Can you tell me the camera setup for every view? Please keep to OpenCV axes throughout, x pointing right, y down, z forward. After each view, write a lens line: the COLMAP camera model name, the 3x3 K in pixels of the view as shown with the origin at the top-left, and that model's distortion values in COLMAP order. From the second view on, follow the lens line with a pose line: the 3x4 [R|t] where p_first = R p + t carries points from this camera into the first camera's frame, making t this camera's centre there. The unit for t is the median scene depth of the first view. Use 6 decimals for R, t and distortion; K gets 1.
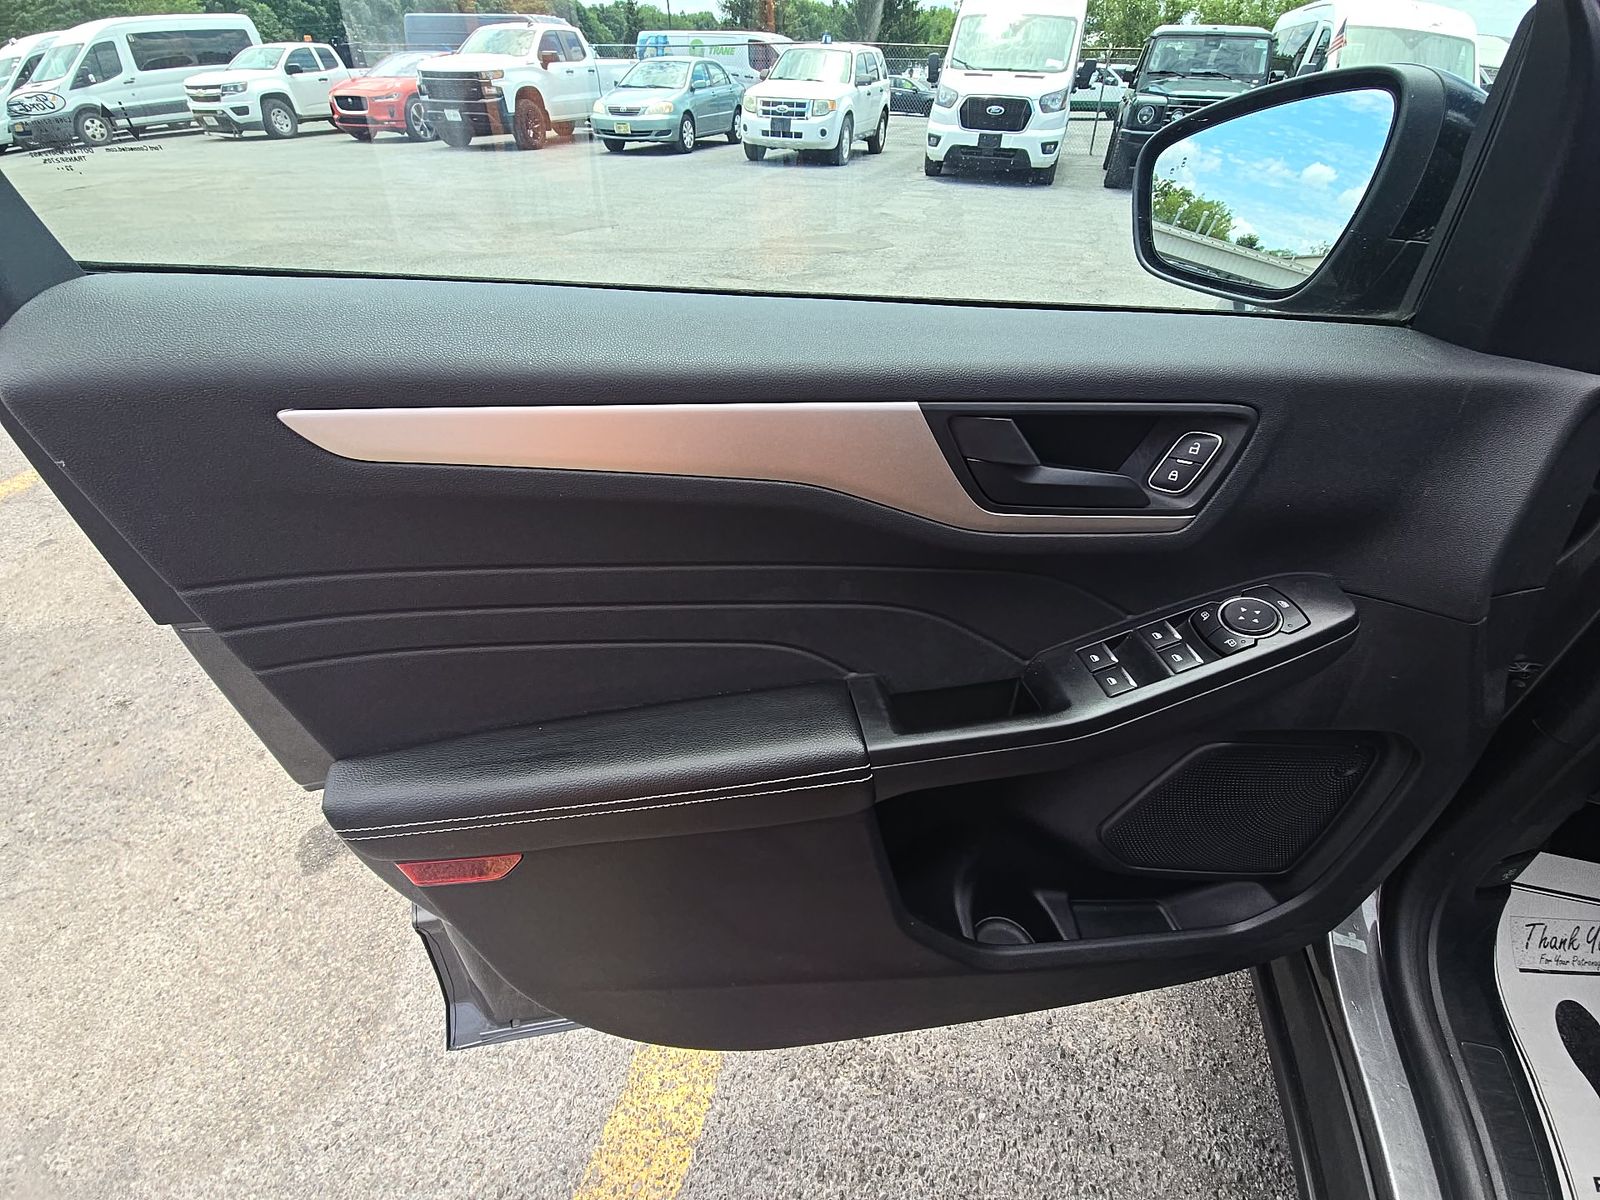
lens RADIAL K [[642.5, 0, 795.6], [0, 642.5, 588.8], [0, 0, 1]] dist [0.021177, -0.015500]
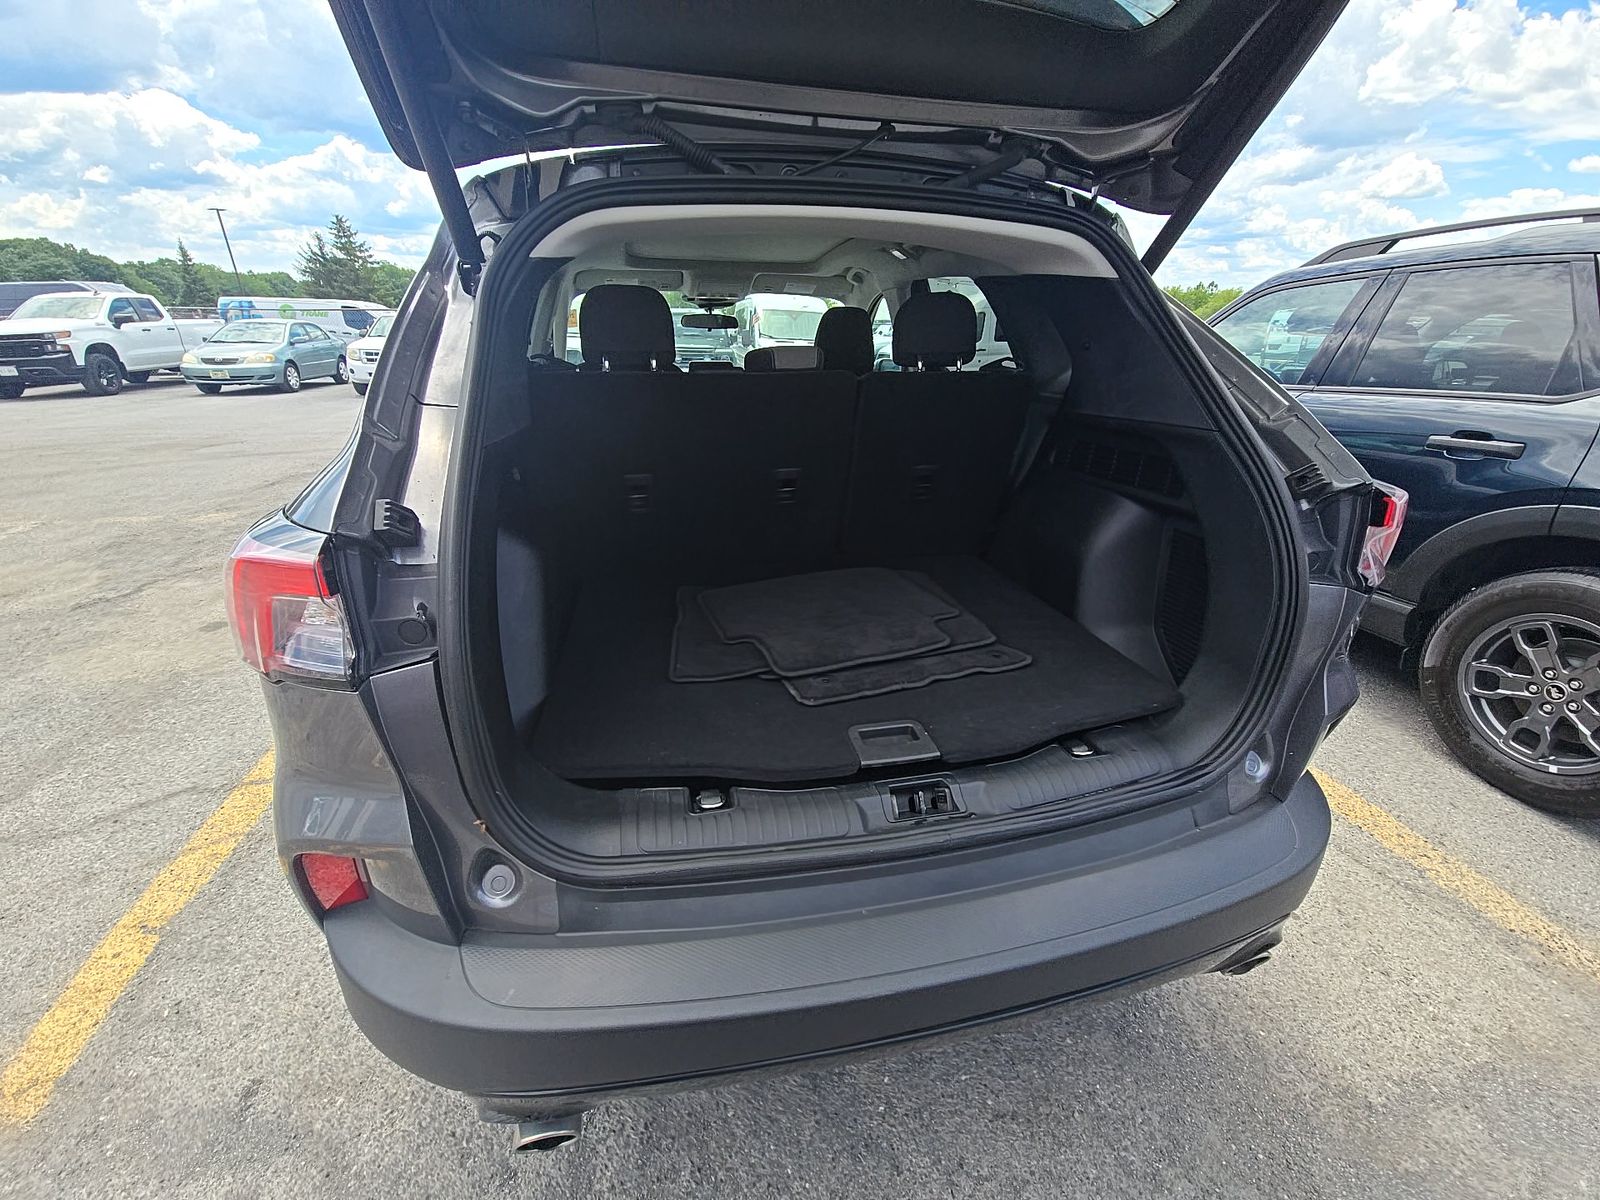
lens RADIAL K [[642.5, 0, 795.6], [0, 642.5, 588.8], [0, 0, 1]] dist [0.021177, -0.015500]
pose [[0.868134, -0.177236, 0.463607, 0.006560], [0.302431, 0.929532, -0.210963, 0.132753], [-0.393547, 0.323353, 0.860560, -0.182861]]
